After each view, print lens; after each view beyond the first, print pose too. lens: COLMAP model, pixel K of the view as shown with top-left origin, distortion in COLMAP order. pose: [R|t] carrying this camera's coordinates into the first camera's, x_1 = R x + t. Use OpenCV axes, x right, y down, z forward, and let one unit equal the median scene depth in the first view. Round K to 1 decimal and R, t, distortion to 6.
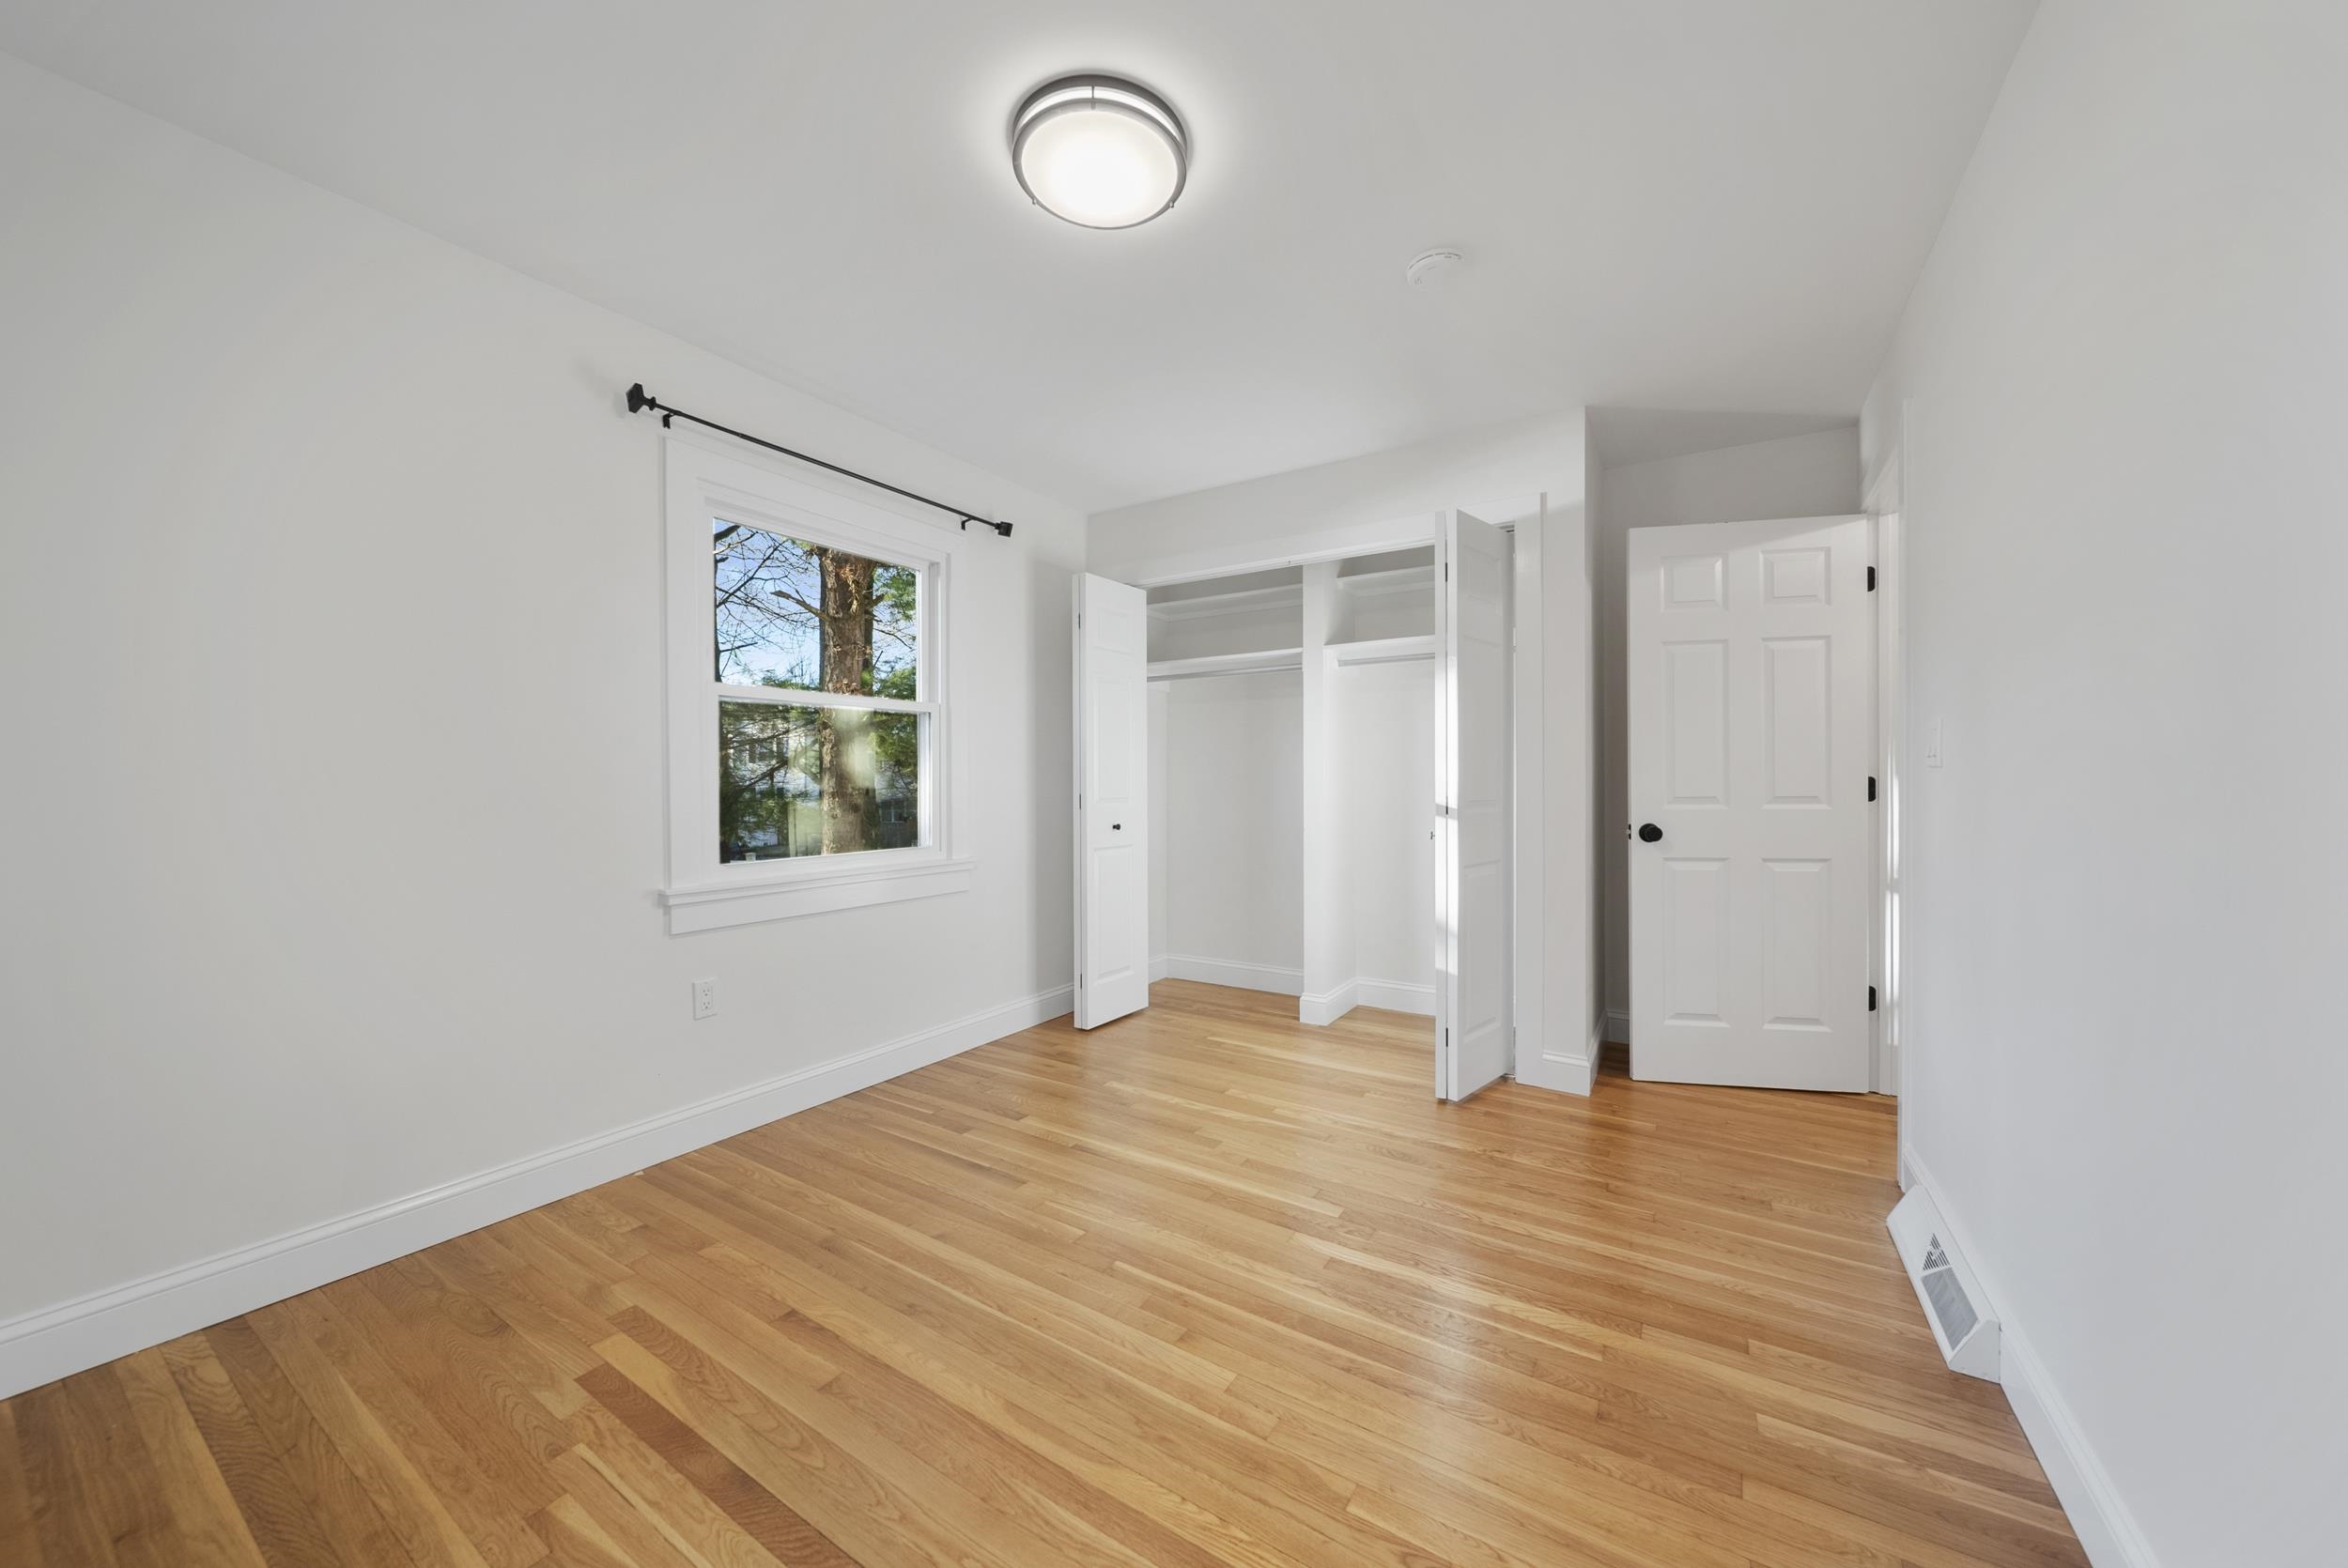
lens RADIAL K [[825.3, 0, 1169.9], [0, 825.3, 776.9], [0, 0, 1]] dist [0.000301, -0.000026]
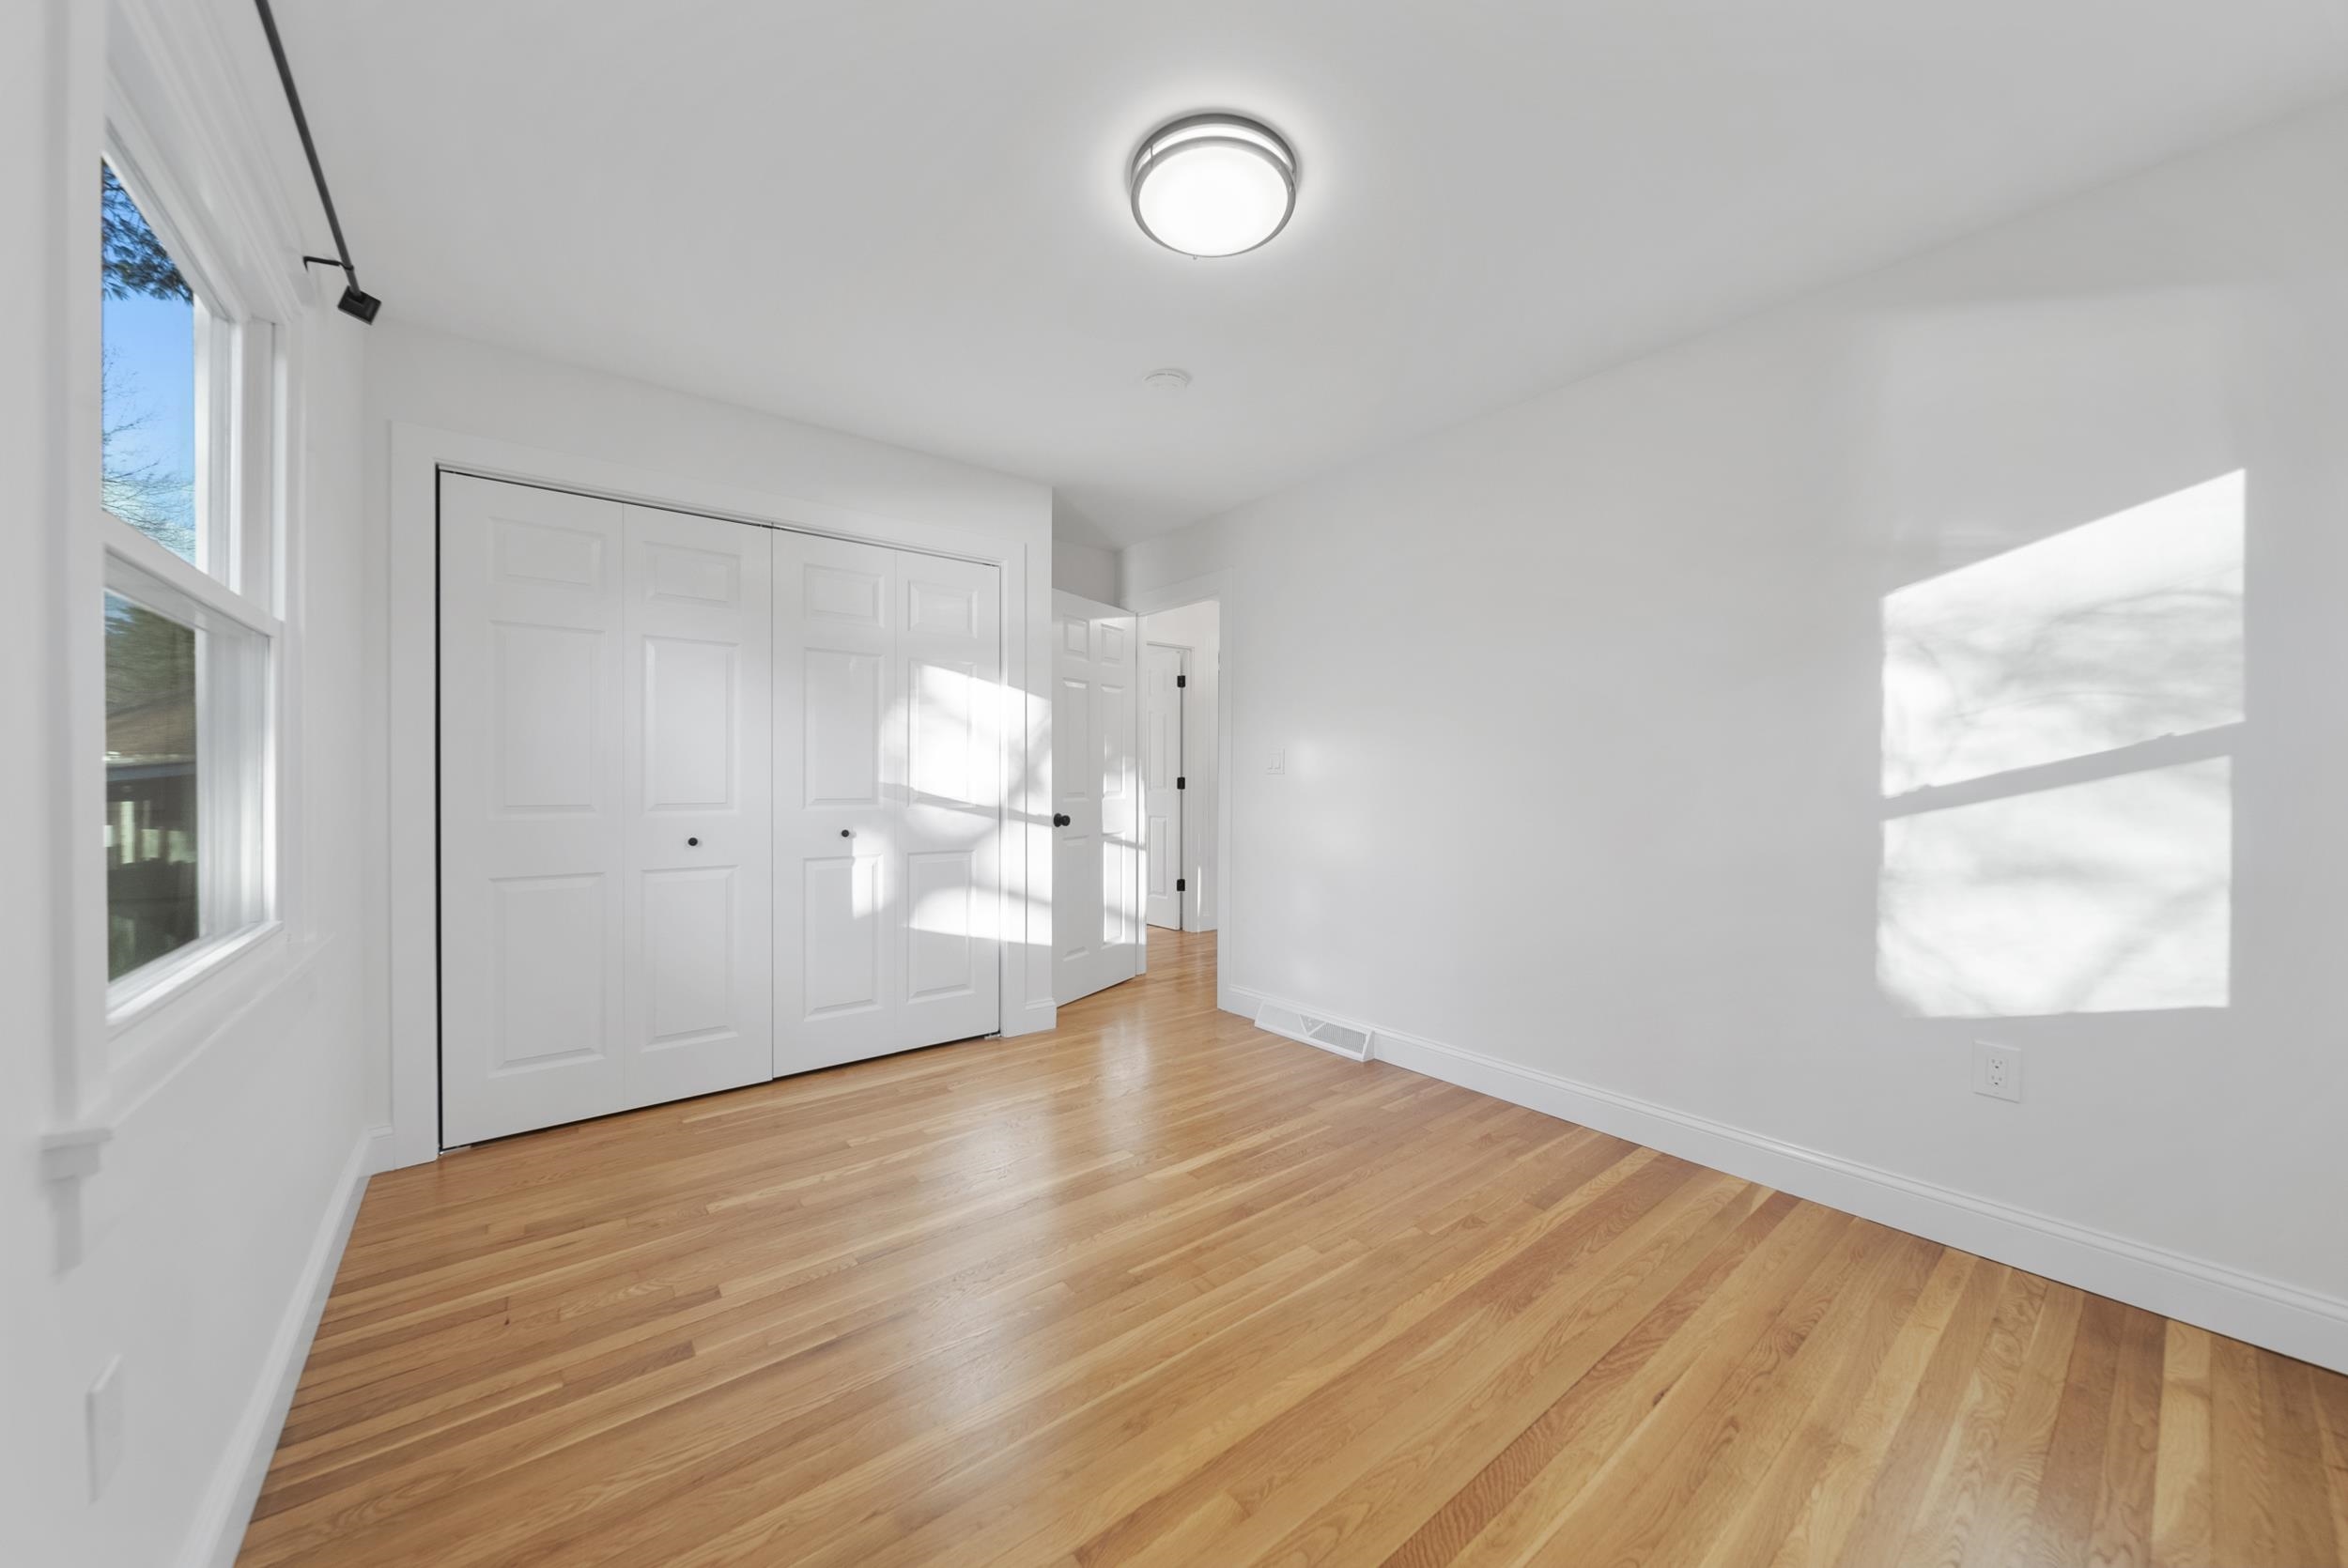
lens RADIAL K [[825.3, 0, 1169.9], [0, 825.3, 776.9], [0, 0, 1]] dist [0.000301, -0.000026]
pose [[0.328473, 0.005606, 0.944497, -1.064508], [-0.005725, 0.999976, -0.003944, 0.005583], [-0.944496, -0.004111, 0.328497, 0.693394]]
